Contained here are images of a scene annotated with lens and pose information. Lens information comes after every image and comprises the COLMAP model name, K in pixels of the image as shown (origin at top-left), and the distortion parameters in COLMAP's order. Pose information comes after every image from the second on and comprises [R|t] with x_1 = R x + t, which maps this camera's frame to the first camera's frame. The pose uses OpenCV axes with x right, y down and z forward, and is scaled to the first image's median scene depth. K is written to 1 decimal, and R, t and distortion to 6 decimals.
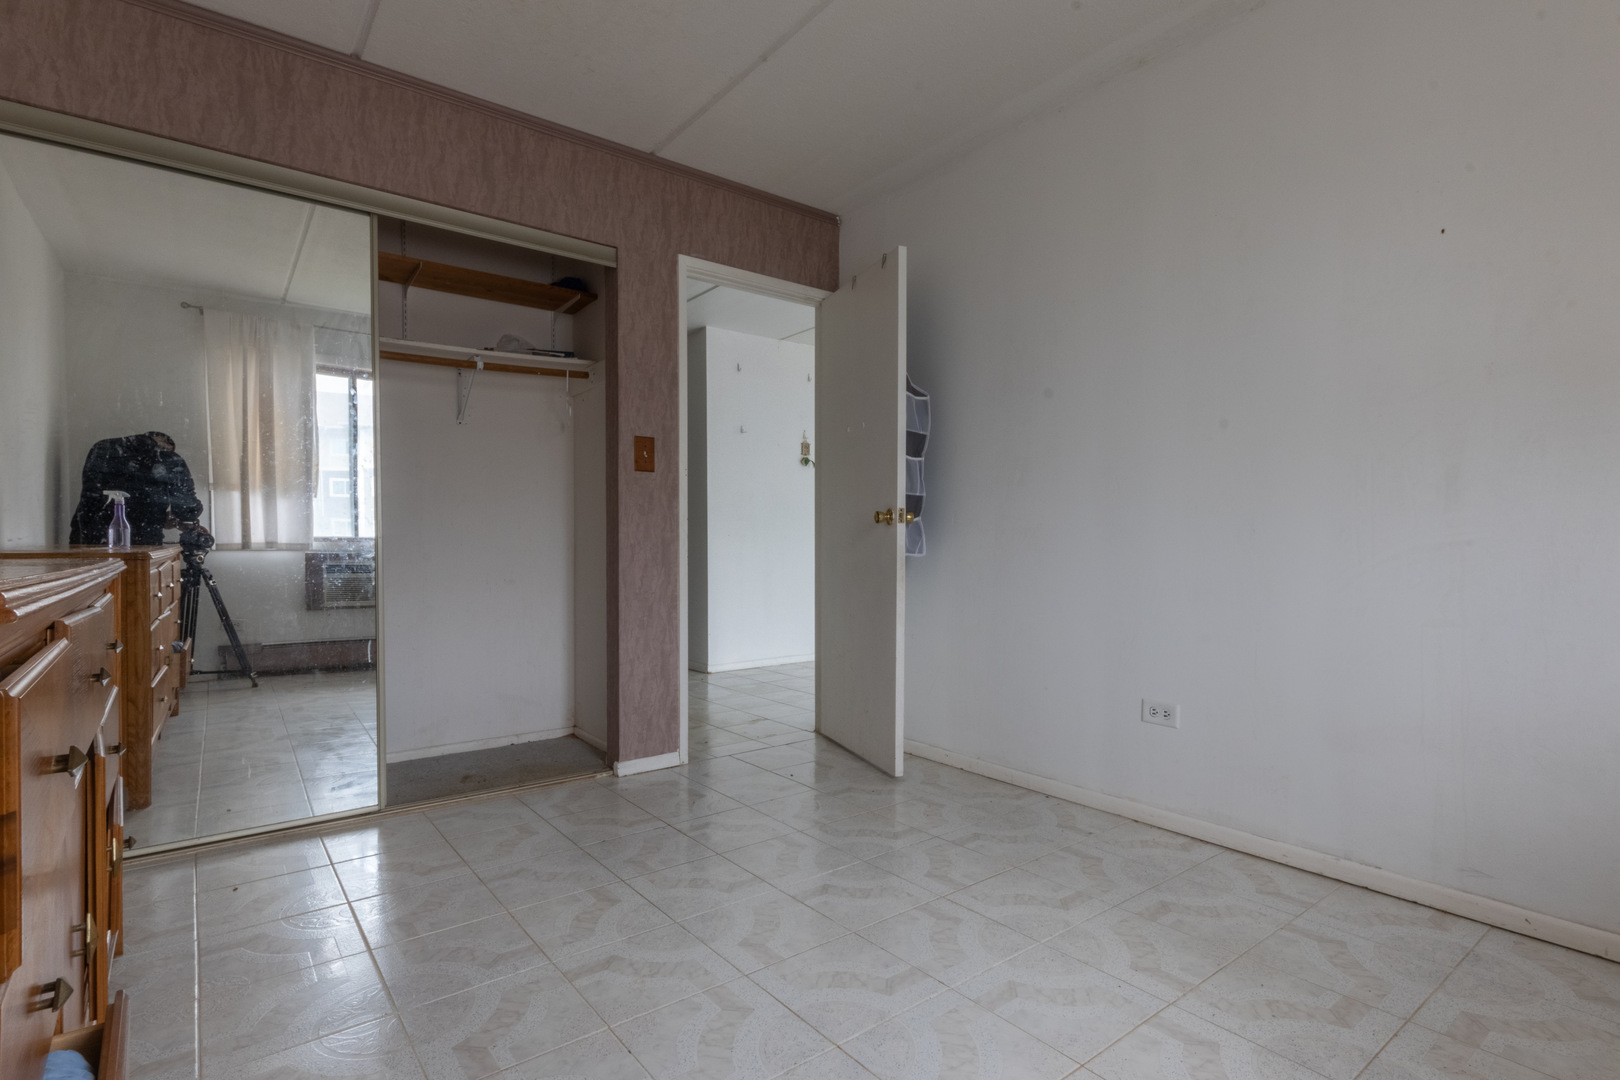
lens RADIAL K [[781.6, 0, 808.1], [0, 781.6, 559.9], [0, 0, 1]] dist [-0.001982, 0.000741]
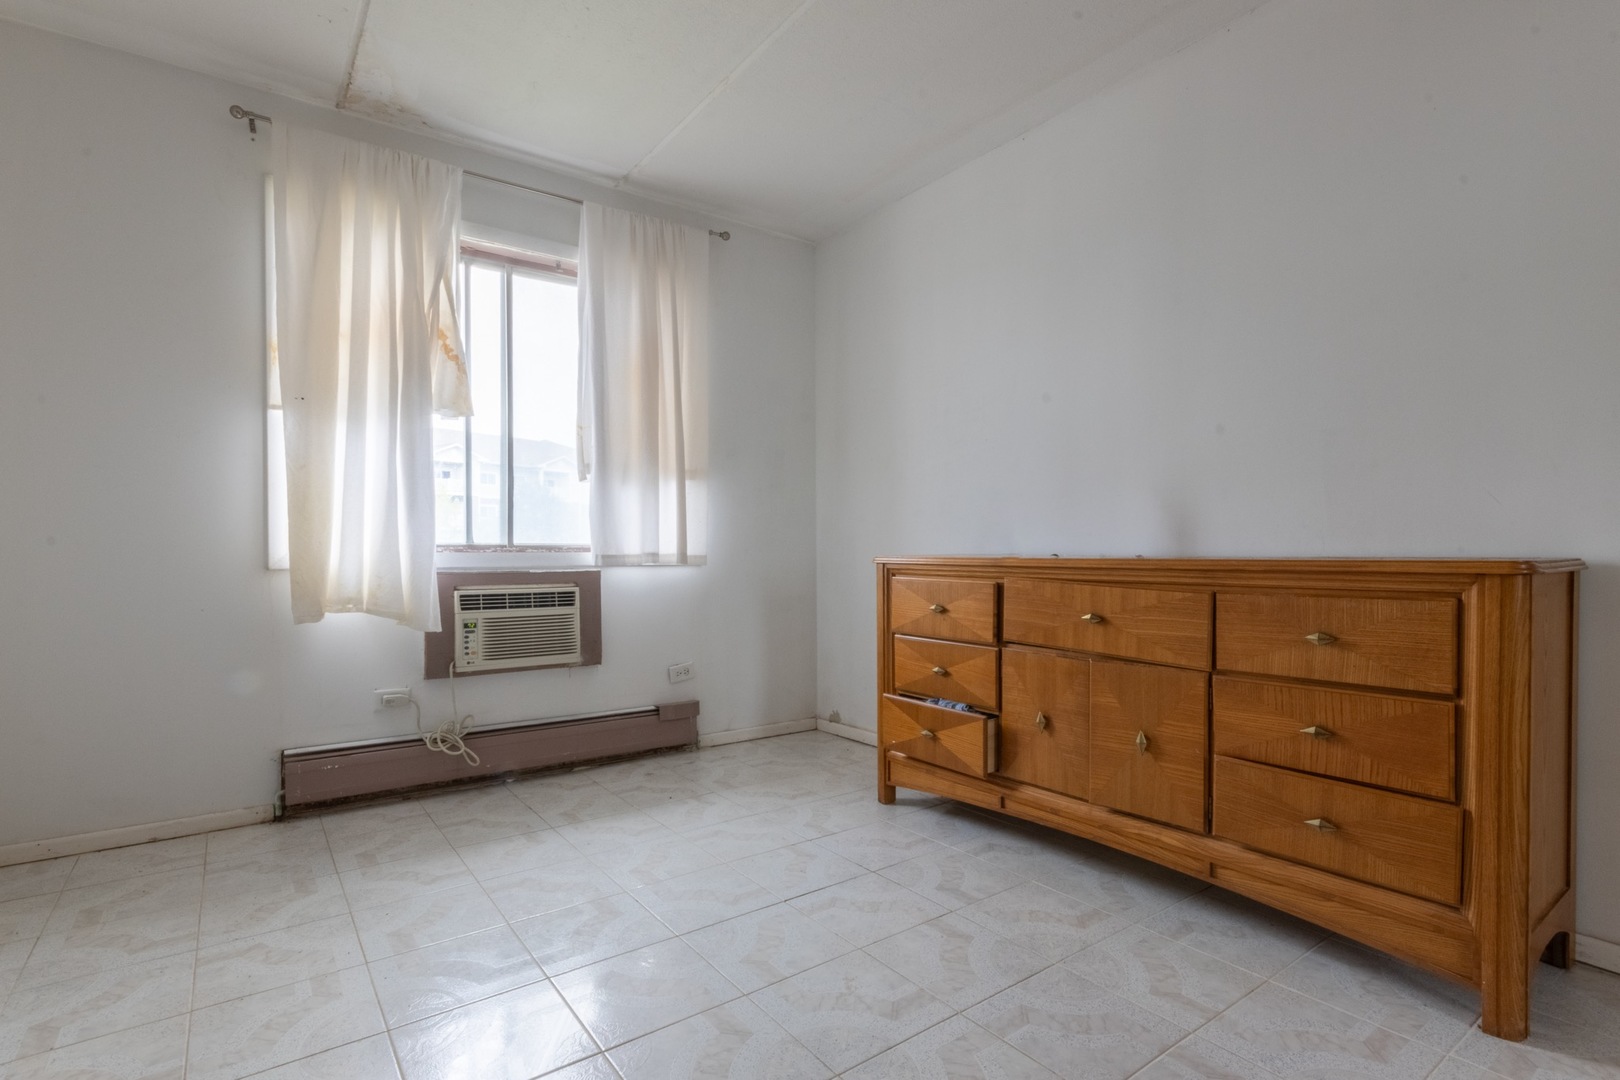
lens RADIAL K [[781.6, 0, 808.1], [0, 781.6, 559.9], [0, 0, 1]] dist [-0.001982, 0.000741]
pose [[-0.999890, 0.002592, 0.014622, -0.122461], [0.002936, 0.999719, 0.023531, -0.022307], [-0.014556, 0.023572, -0.999616, 1.388167]]
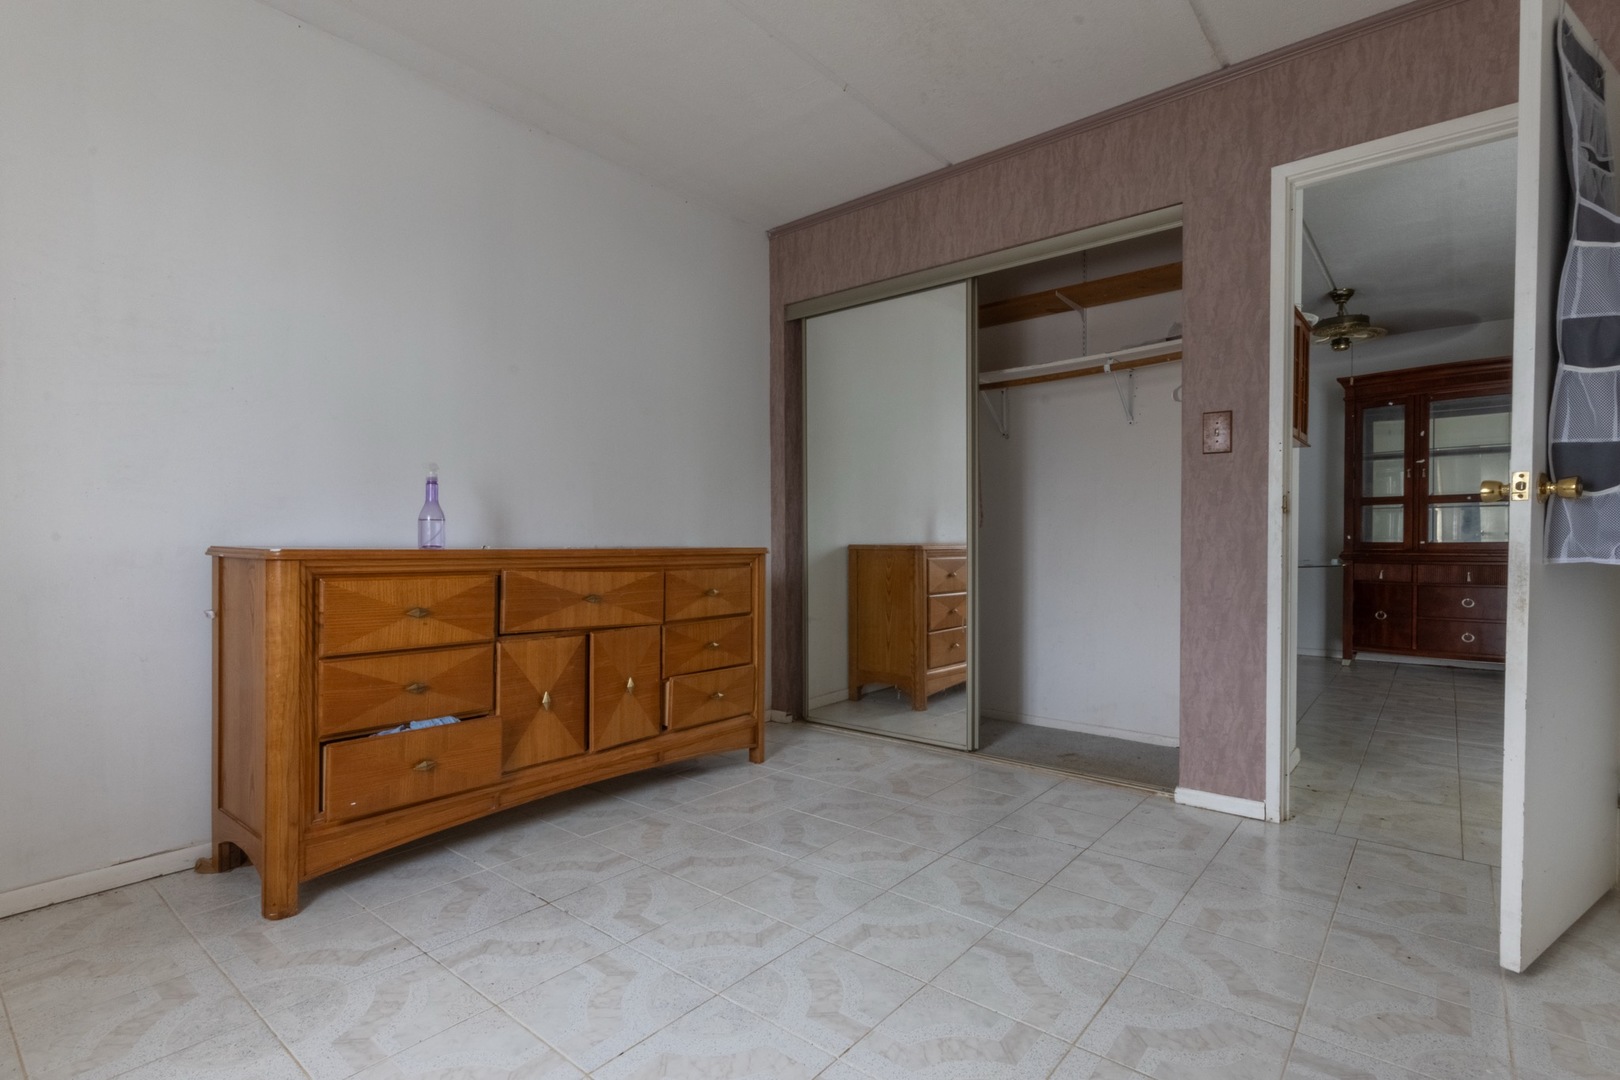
lens RADIAL K [[771.7, 0, 812.4], [0, 771.7, 559.3], [0, 0, 1]] dist [0.003743, 0.000771]
pose [[0.224400, 0.024538, -0.974188, 0.685471], [-0.013990, 0.999661, 0.021957, -0.015691], [0.974397, 0.008701, 0.224667, 0.532234]]
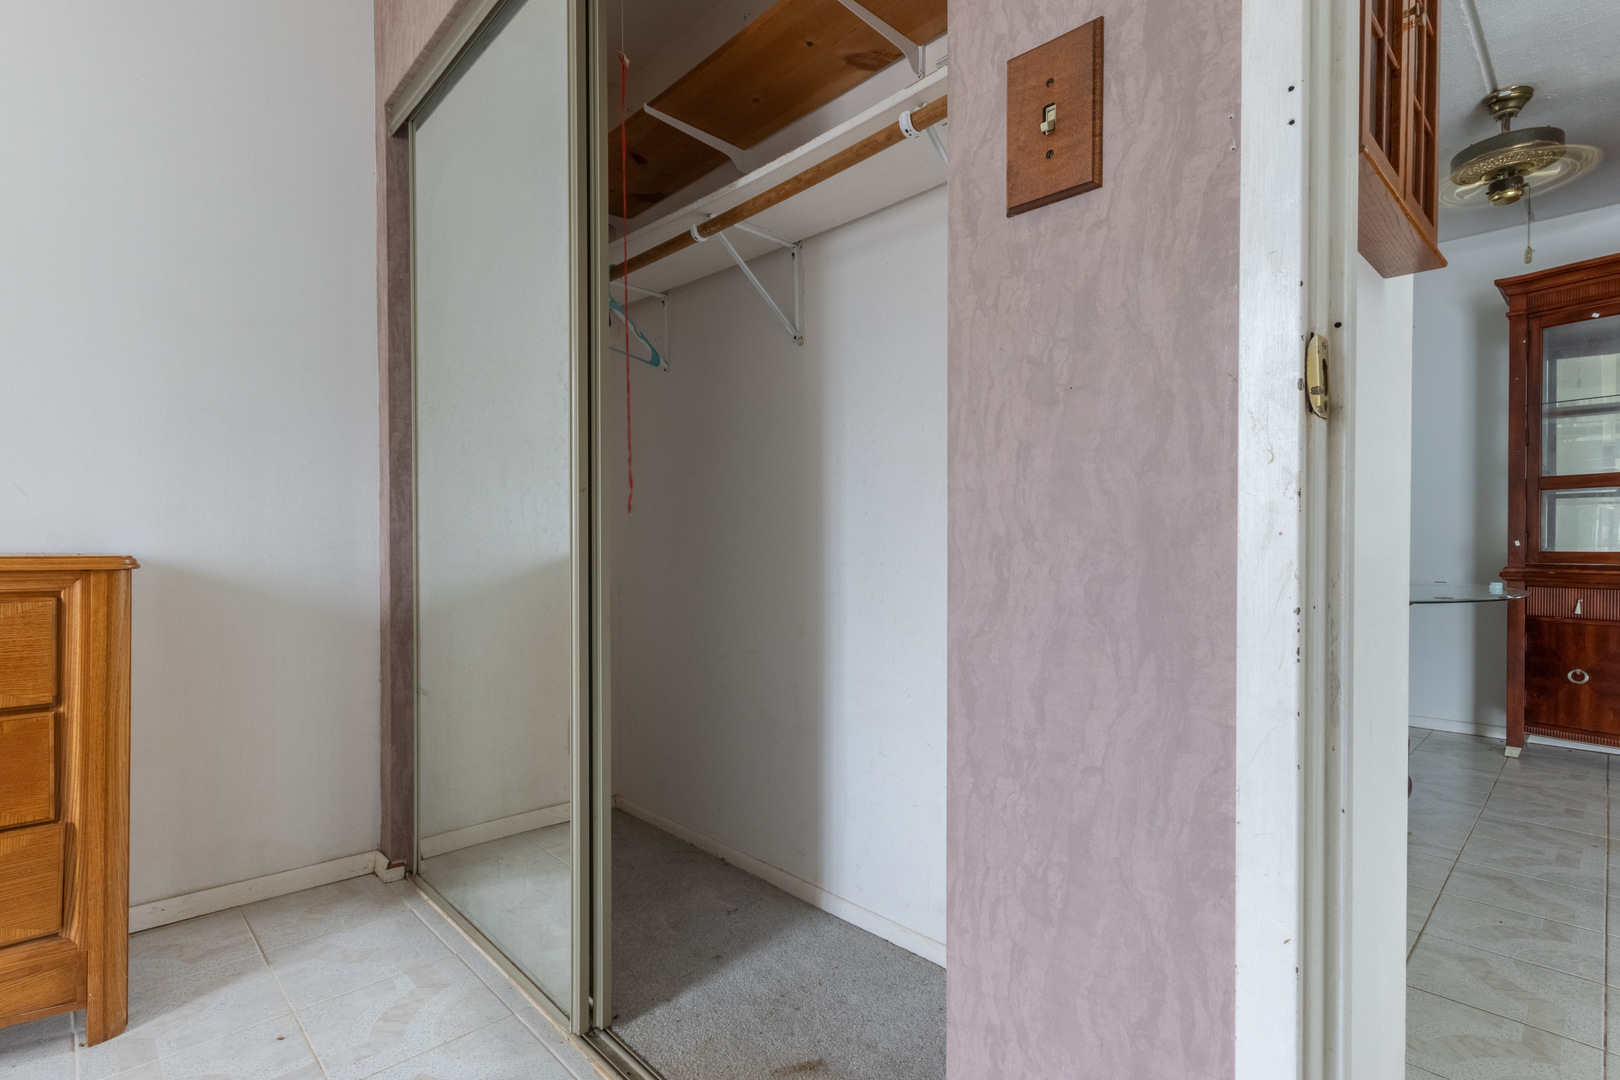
lens RADIAL K [[770.9, 0, 811.0], [0, 770.9, 557.4], [0, 0, 1]] dist [0.000982, 0.000522]
pose [[0.108220, 0.013616, -0.994034, -0.003237], [-0.018335, 0.999763, 0.011699, -0.021580], [0.993958, 0.016960, 0.108444, 1.240641]]
